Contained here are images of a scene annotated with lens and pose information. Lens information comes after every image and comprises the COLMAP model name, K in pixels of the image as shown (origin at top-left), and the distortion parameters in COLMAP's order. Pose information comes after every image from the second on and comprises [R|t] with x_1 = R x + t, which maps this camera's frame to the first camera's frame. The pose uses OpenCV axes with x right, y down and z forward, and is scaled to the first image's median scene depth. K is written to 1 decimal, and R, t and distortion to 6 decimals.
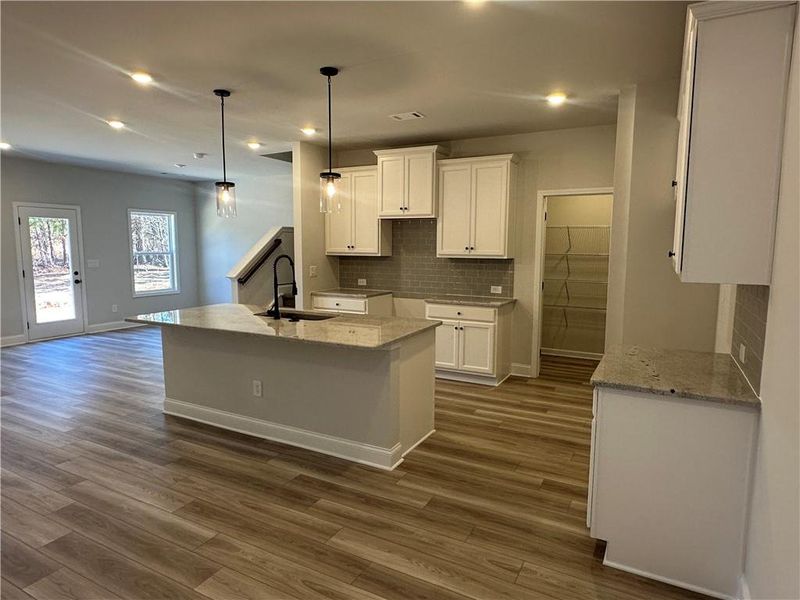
lens RADIAL K [[490.5, 0, 400.0], [0, 490.5, 300.0], [0, 0, 1]] dist [-0.002591, 0.000180]
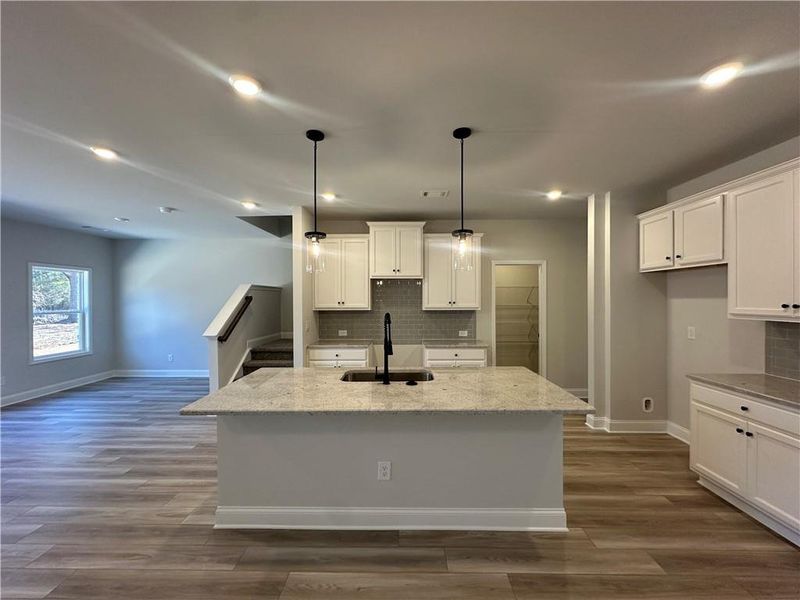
lens RADIAL K [[318.5, 0, 399.6], [0, 318.5, 301.0], [0, 0, 1]] dist [-0.002533, 0.000050]
pose [[0.888204, -0.012451, 0.459280, -0.348887], [0.060565, 0.994082, -0.090177, -0.041311], [-0.455439, 0.107912, 0.883703, 0.314902]]
